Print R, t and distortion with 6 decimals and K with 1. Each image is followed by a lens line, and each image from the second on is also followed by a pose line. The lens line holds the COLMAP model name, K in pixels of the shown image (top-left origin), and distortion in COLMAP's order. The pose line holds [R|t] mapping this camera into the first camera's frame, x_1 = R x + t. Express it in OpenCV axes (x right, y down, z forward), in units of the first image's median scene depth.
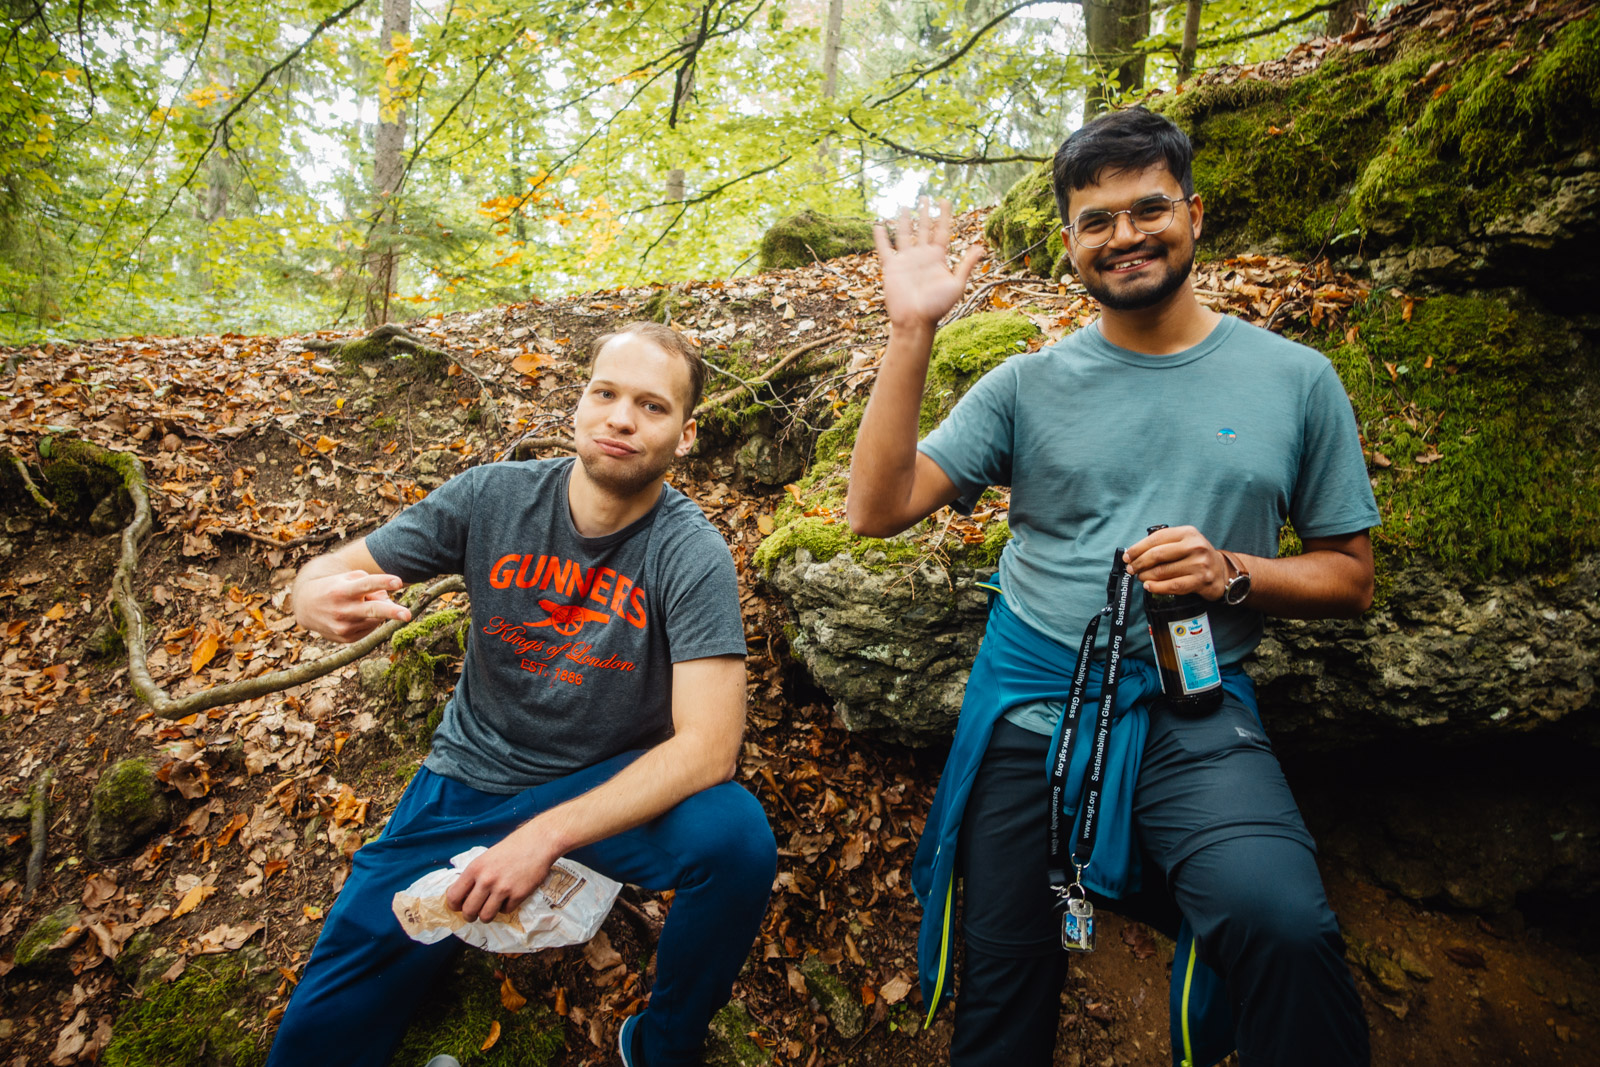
lens RADIAL K [[1112.9, 0, 800.2], [0, 1112.9, 533.3], [0, 0, 1]] dist [0.001240, 0.003713]
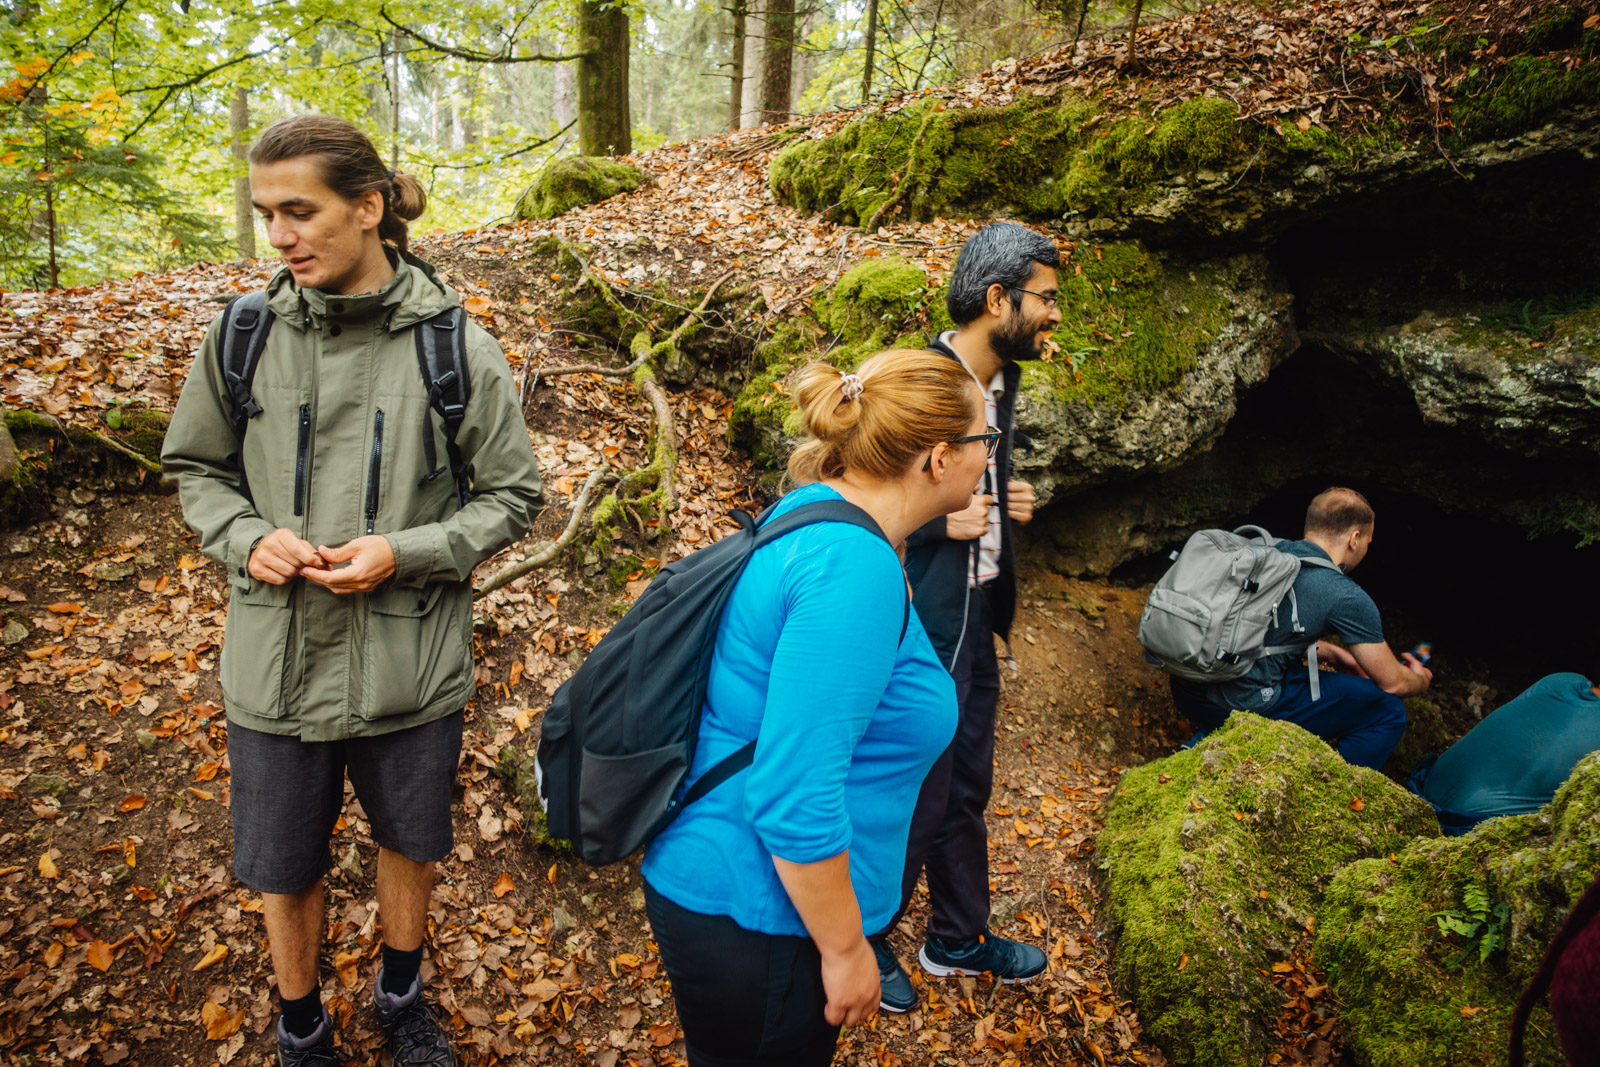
lens RADIAL K [[1112.9, 0, 799.0], [0, 1112.9, 534.5], [0, 0, 1]] dist [0.001240, 0.003713]
pose [[0.845931, -0.174887, 0.503800, -0.915894], [0.112281, 0.981931, 0.152332, -0.078745], [-0.521338, -0.072295, 0.850282, -0.369680]]
